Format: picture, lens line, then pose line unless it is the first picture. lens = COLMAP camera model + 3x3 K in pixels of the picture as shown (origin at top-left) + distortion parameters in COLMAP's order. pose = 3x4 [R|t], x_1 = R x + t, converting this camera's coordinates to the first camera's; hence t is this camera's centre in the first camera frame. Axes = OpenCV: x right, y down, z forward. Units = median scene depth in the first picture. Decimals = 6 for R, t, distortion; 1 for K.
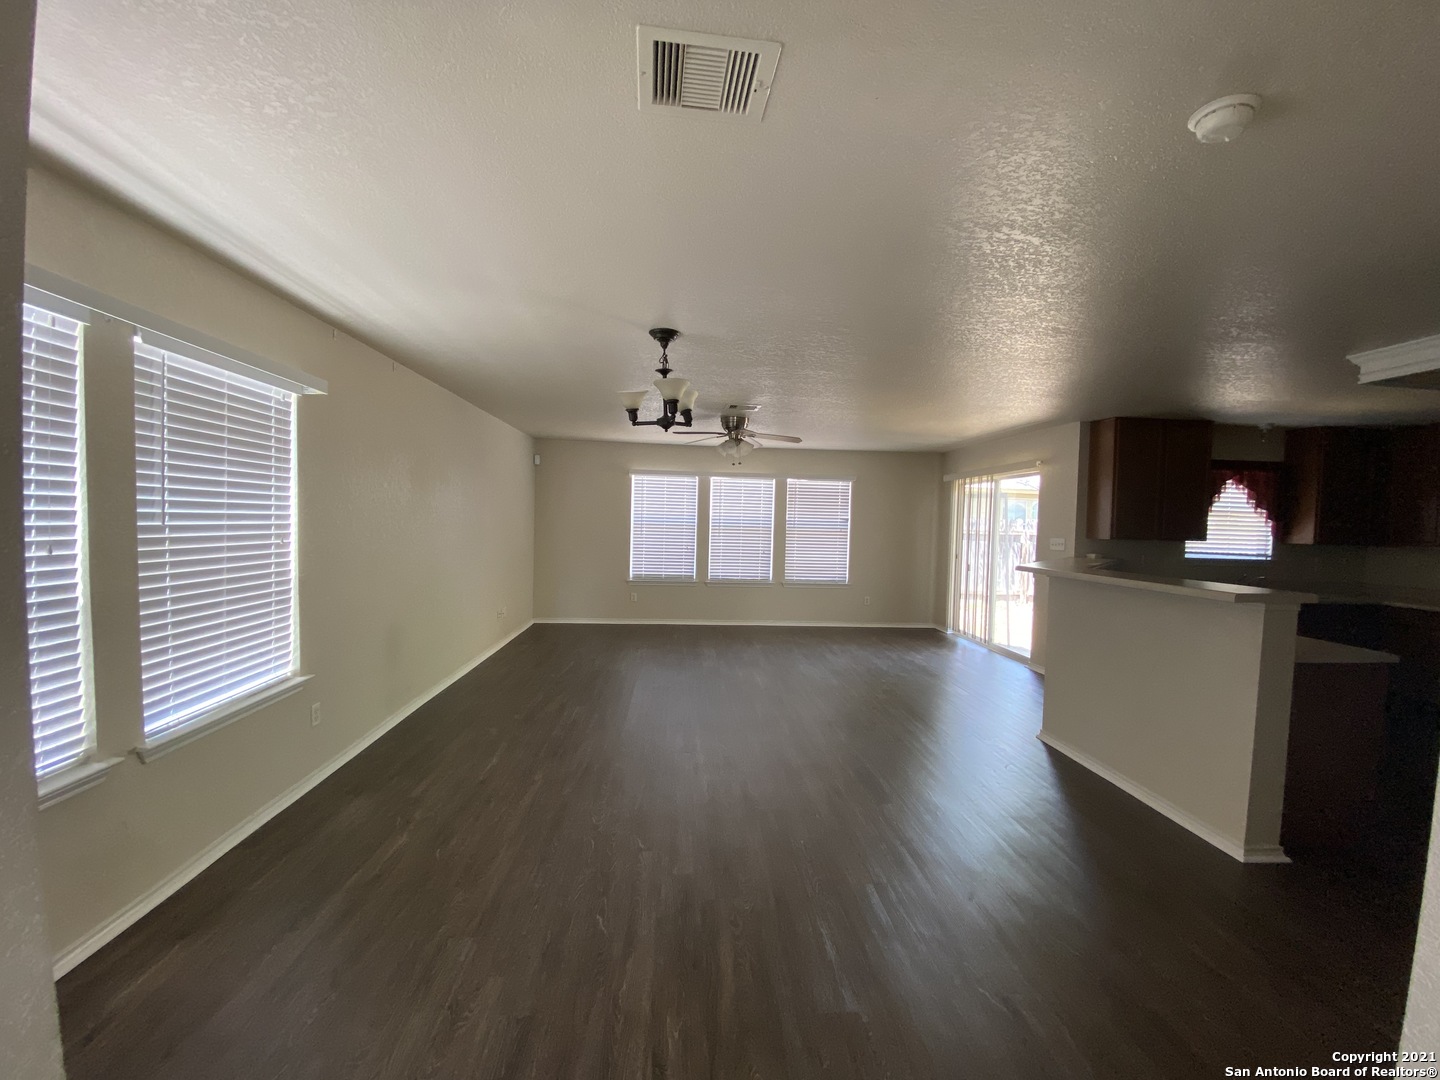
lens RADIAL K [[581.8, 0, 717.9], [0, 581.8, 545.6], [0, 0, 1]] dist [0.000089, -0.000052]
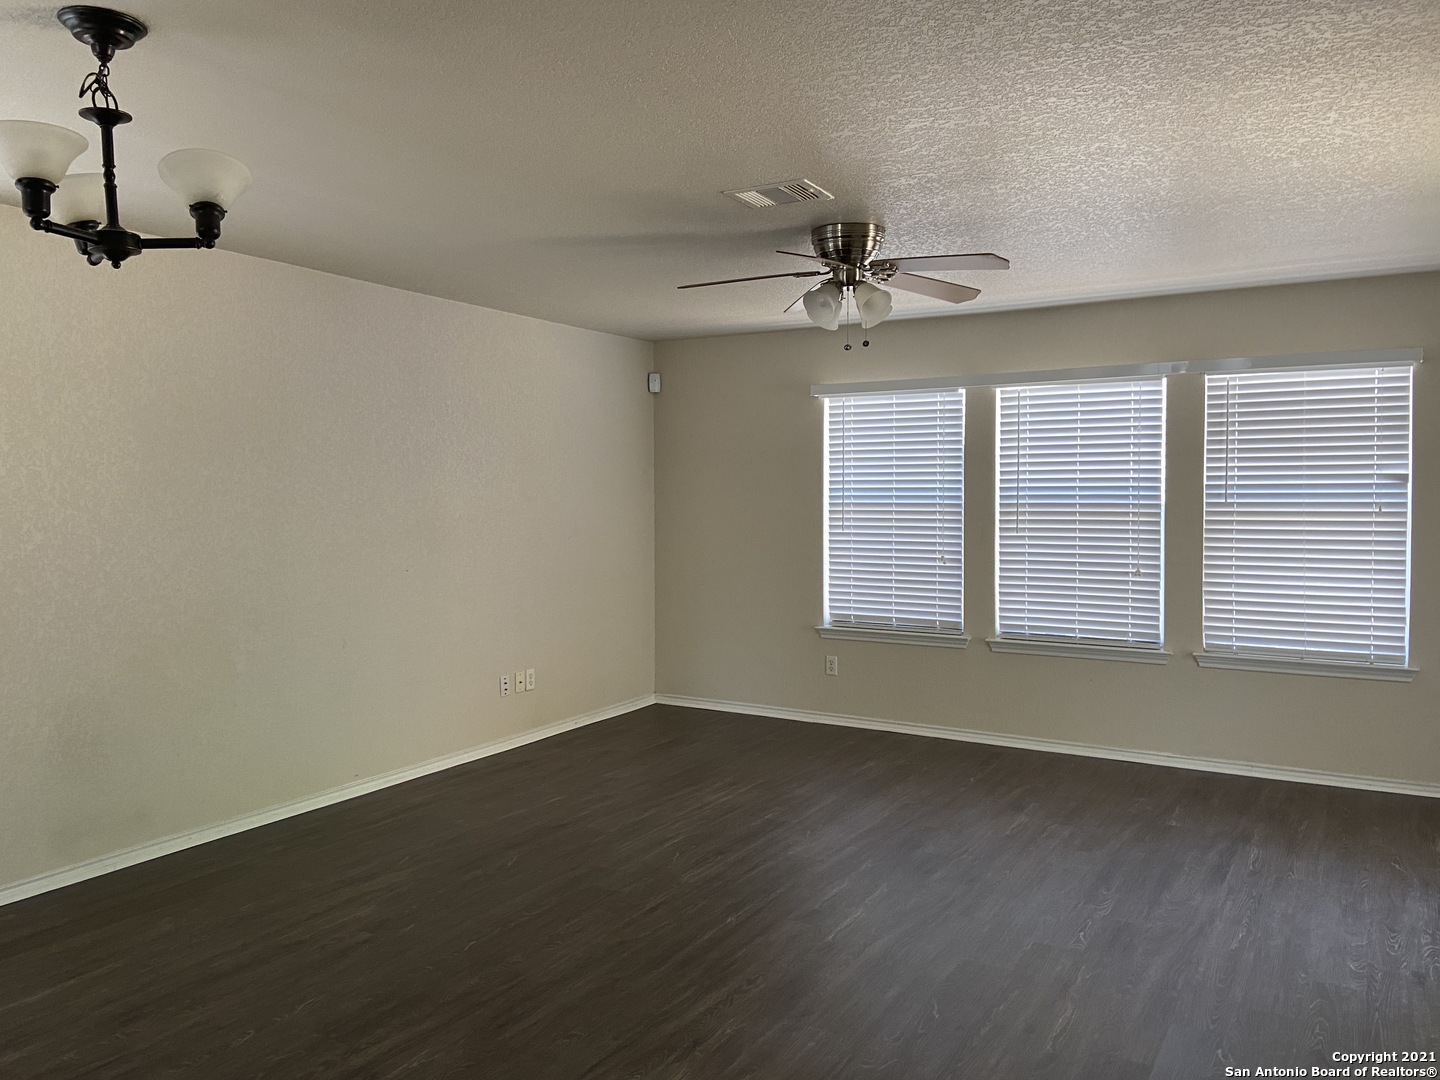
lens RADIAL K [[1056.9, 0, 720.0], [0, 1056.9, 540.0], [0, 0, 1]] dist [0.000217, -0.004322]
pose [[0.807173, -0.000738, -0.590315, 0.273019], [-0.001206, 0.999995, -0.002899, -0.006950], [0.590314, 0.003051, 0.807168, 0.279119]]
